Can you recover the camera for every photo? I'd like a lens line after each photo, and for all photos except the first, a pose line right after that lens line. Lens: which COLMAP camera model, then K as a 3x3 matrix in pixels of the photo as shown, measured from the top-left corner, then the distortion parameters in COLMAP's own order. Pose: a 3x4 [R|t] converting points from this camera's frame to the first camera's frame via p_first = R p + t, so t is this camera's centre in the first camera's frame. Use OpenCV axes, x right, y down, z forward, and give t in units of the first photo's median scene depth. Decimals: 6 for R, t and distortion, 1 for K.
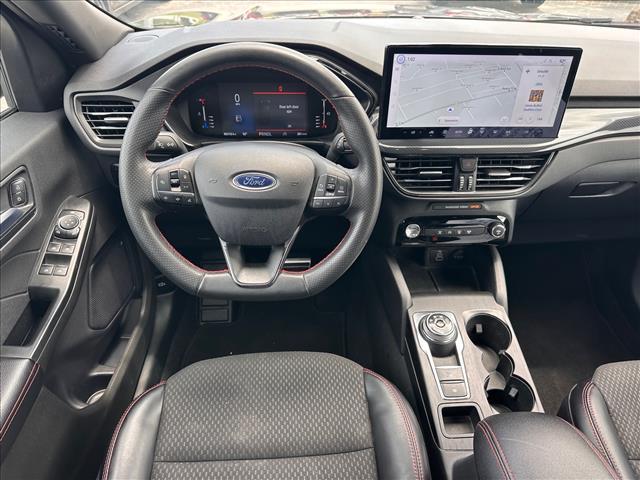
lens RADIAL K [[453.9, 0, 320.0], [0, 453.9, 240.0], [0, 0, 1]] dist [0.003284, 0.000978]
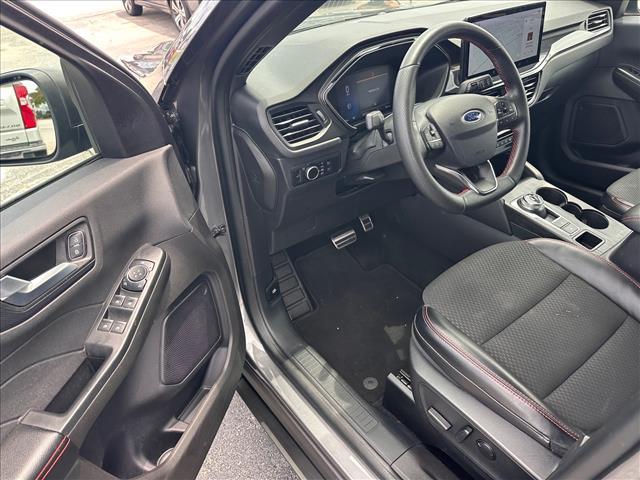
lens RADIAL K [[453.9, 0, 320.0], [0, 453.9, 240.0], [0, 0, 1]] dist [0.003284, 0.000978]
pose [[0.834577, -0.367353, 0.410527, -0.954713], [0.386074, 0.921608, 0.039819, -0.015571], [-0.392973, 0.125261, 0.910978, -0.039513]]
